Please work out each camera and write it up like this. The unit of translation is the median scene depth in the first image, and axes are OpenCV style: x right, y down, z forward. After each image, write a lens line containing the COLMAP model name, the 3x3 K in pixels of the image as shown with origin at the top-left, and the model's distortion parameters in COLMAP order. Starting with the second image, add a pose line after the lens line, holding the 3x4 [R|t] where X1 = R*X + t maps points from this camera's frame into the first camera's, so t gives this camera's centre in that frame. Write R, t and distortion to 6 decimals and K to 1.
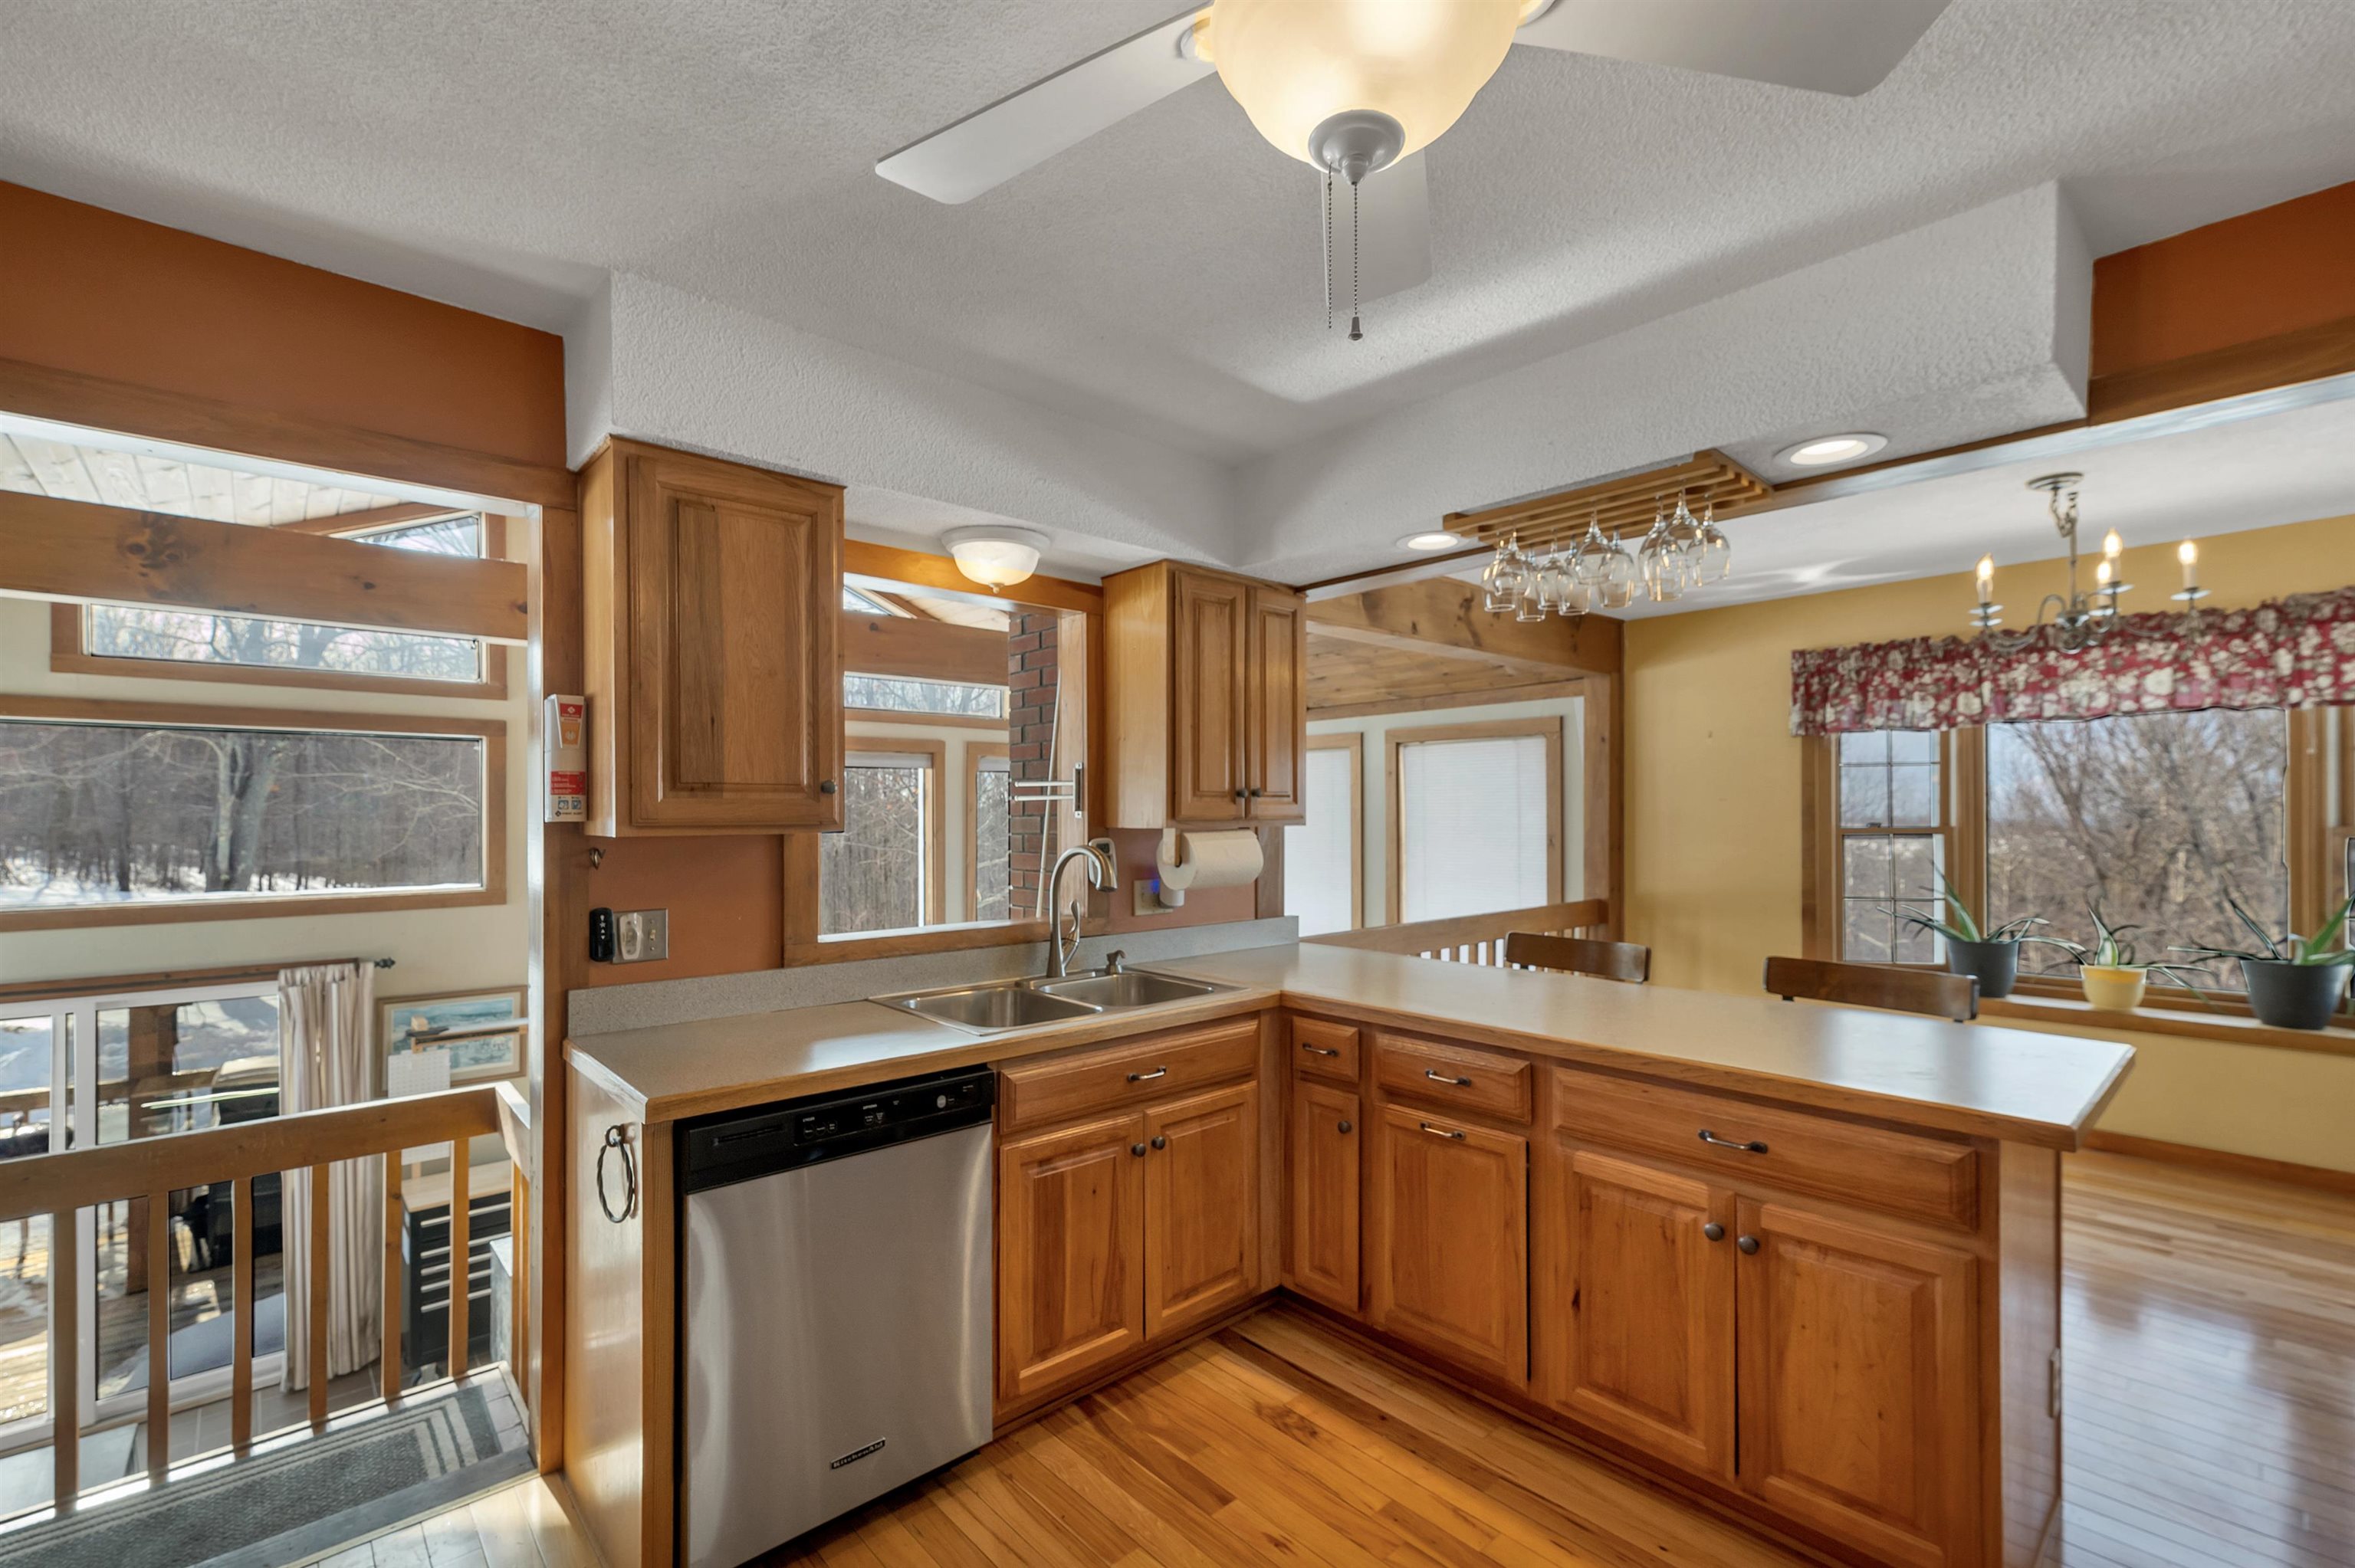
lens RADIAL K [[1011.8, 0, 1167.5], [0, 1011.8, 807.9], [0, 0, 1]] dist [0.003576, 0.000253]
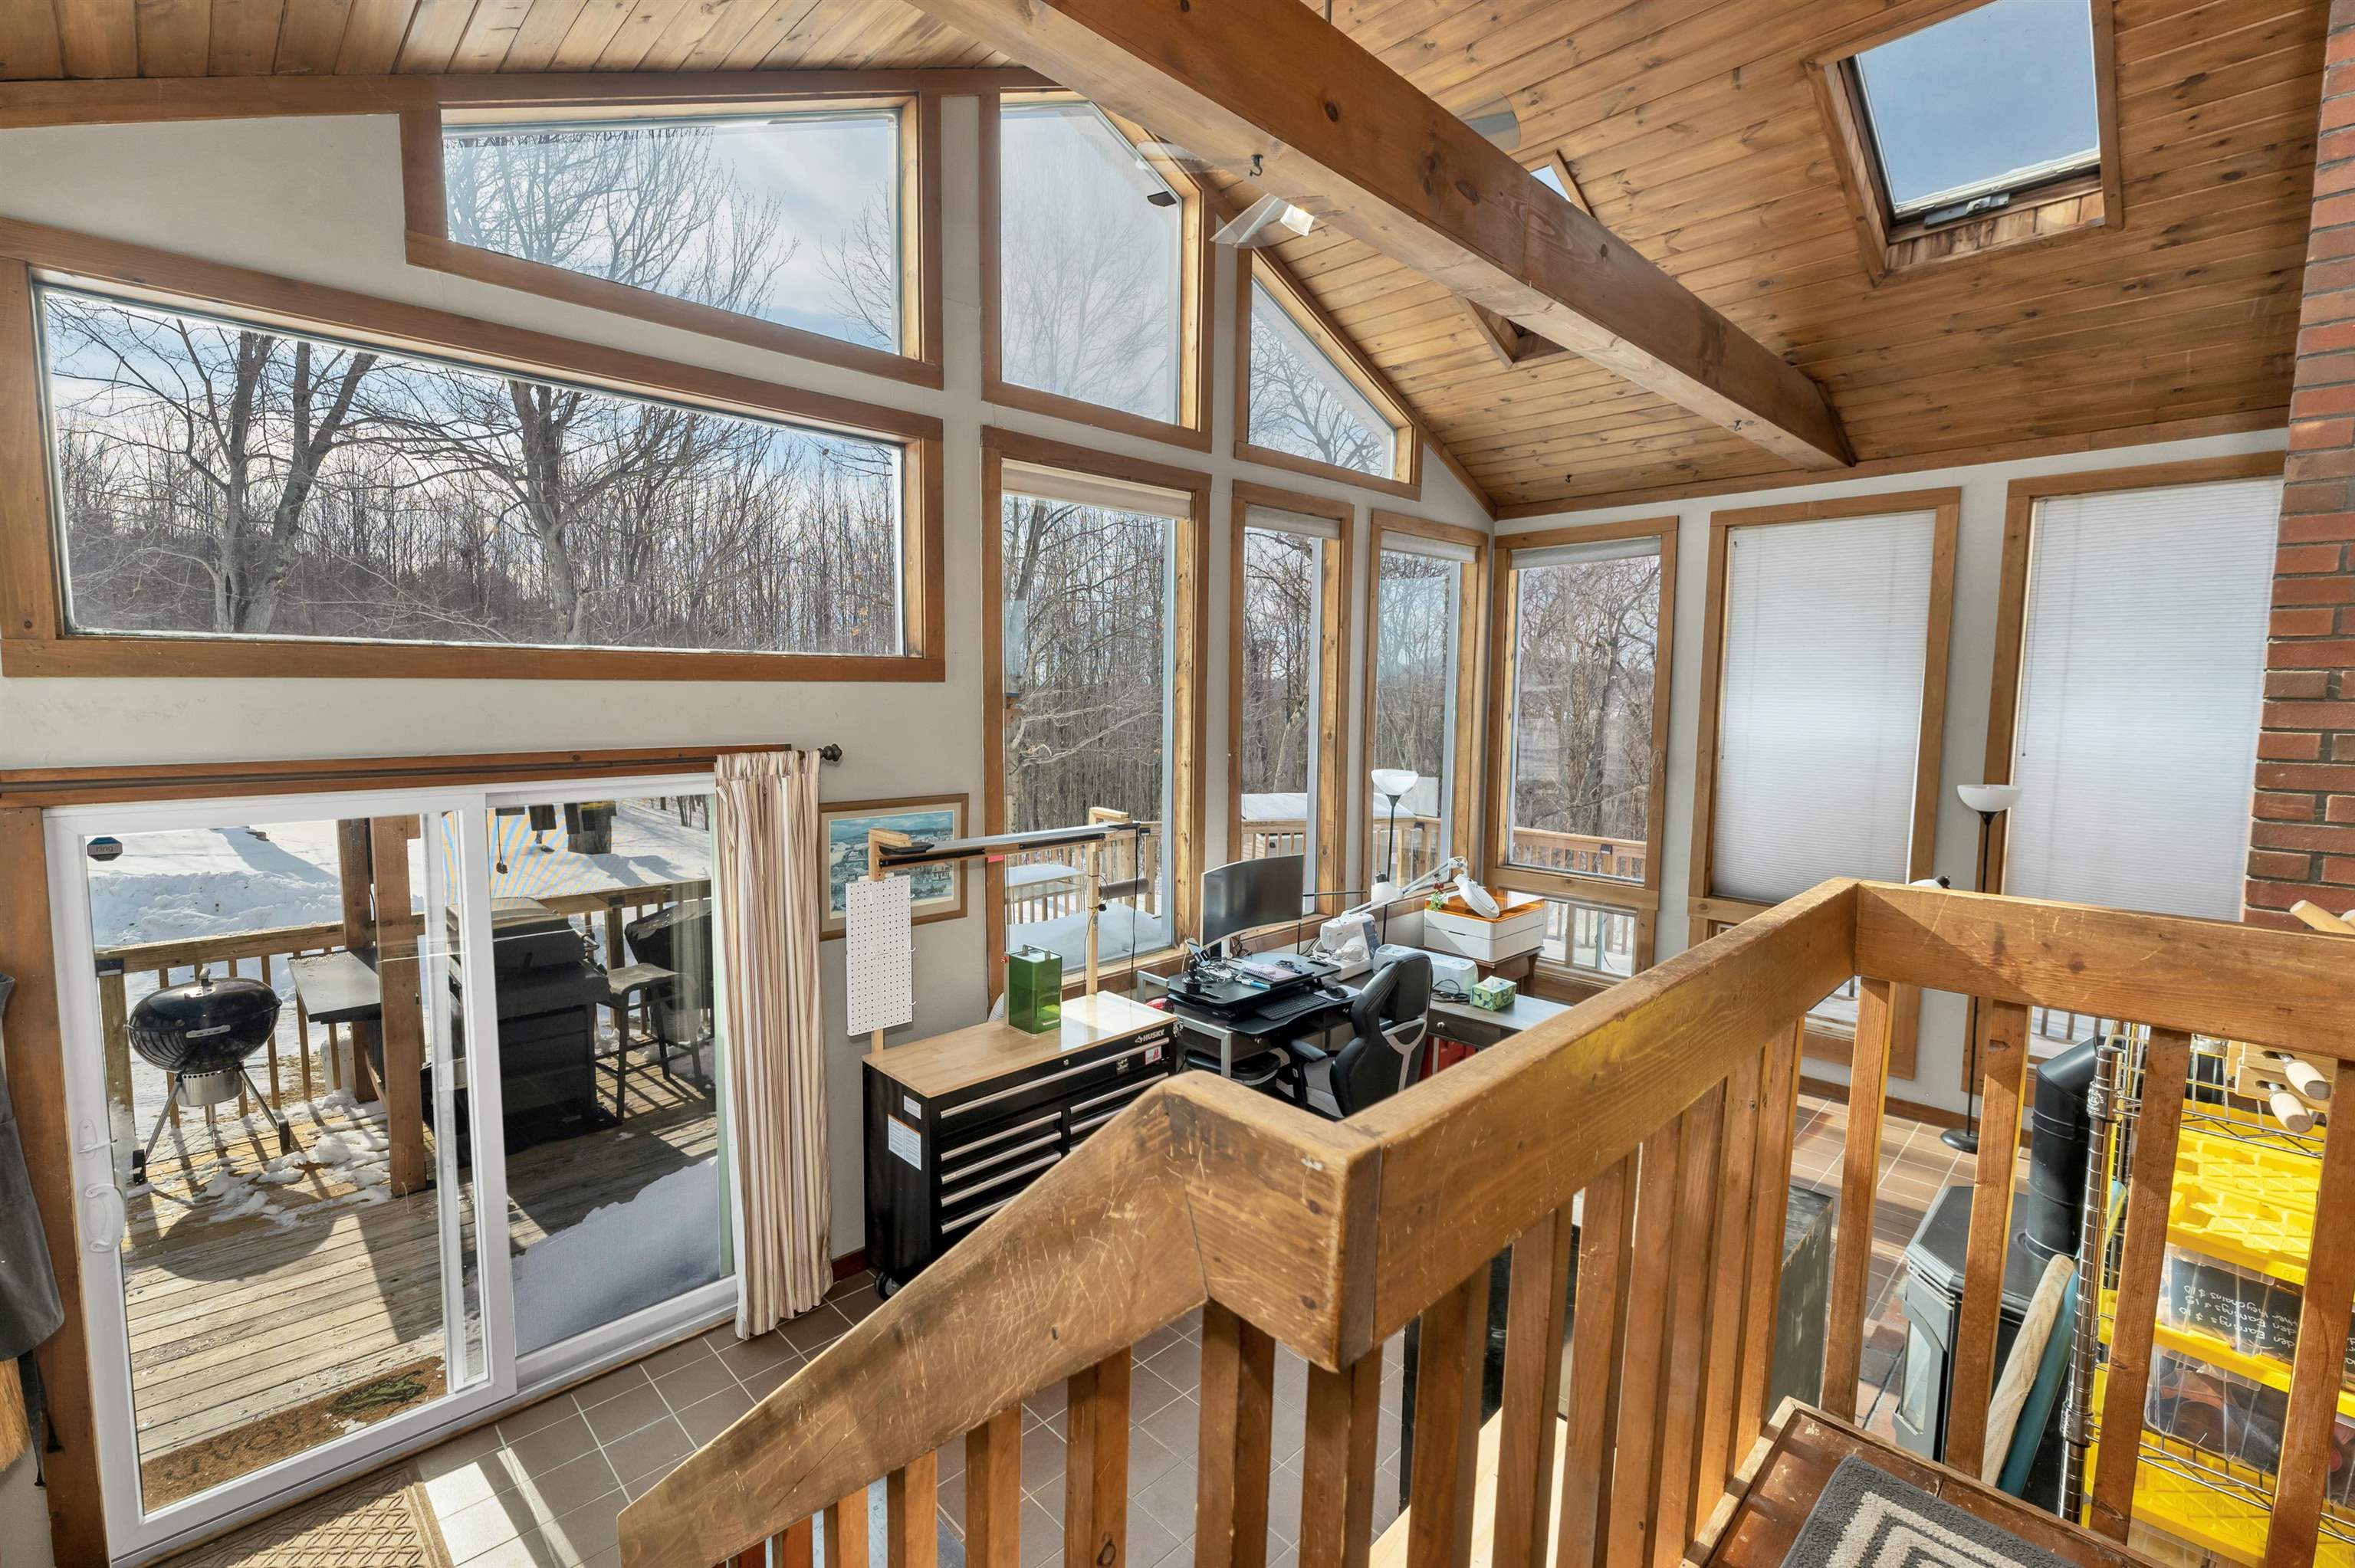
lens RADIAL K [[1025.4, 0, 1160.3], [0, 1025.4, 774.5], [0, 0, 1]] dist [-0.001456, -0.000295]
pose [[0.999314, 0.006565, 0.036460, -0.733267], [-0.009946, 0.995583, 0.093353, 0.127655], [-0.035686, -0.093652, 0.994965, 0.367761]]
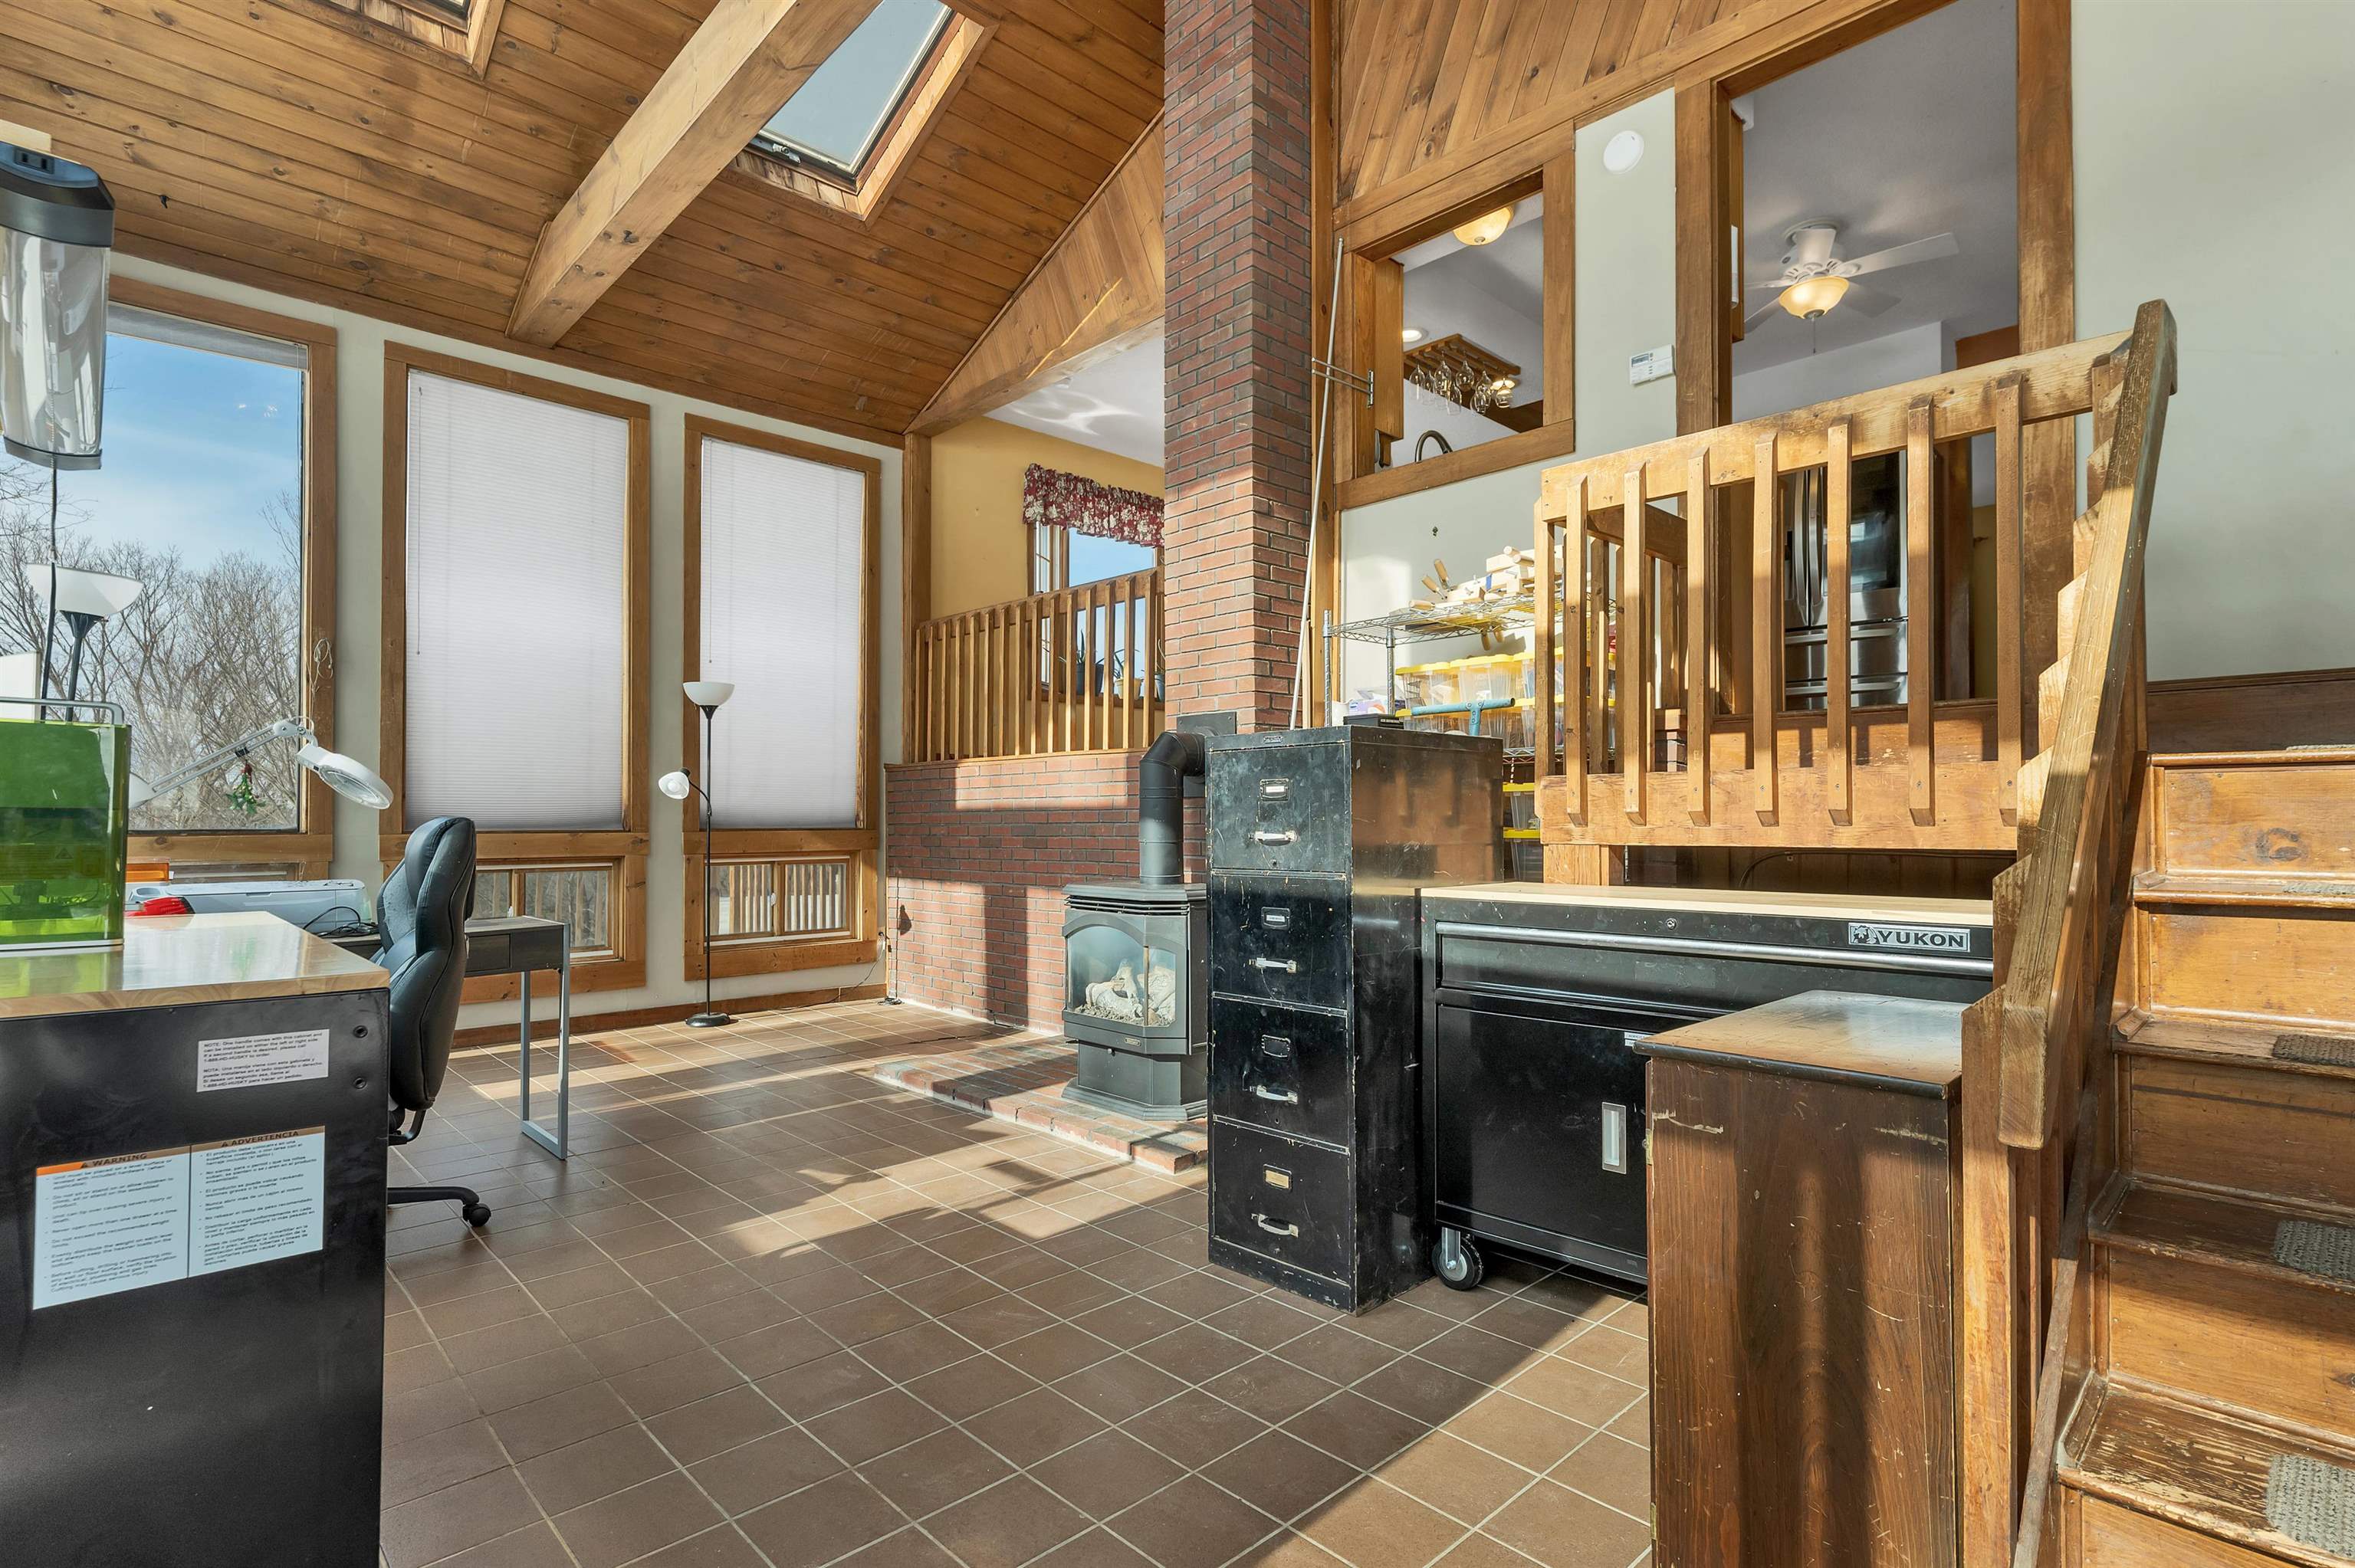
lens RADIAL K [[1144.2, 0, 1183.4], [0, 1144.2, 809.2], [0, 0, 1]] dist [0.002669, -0.000217]
pose [[-0.036154, 0.013818, 0.999251, -1.214110], [-0.003356, 0.999897, -0.013948, 0.428646], [-0.999341, -0.003858, -0.036104, 0.984373]]
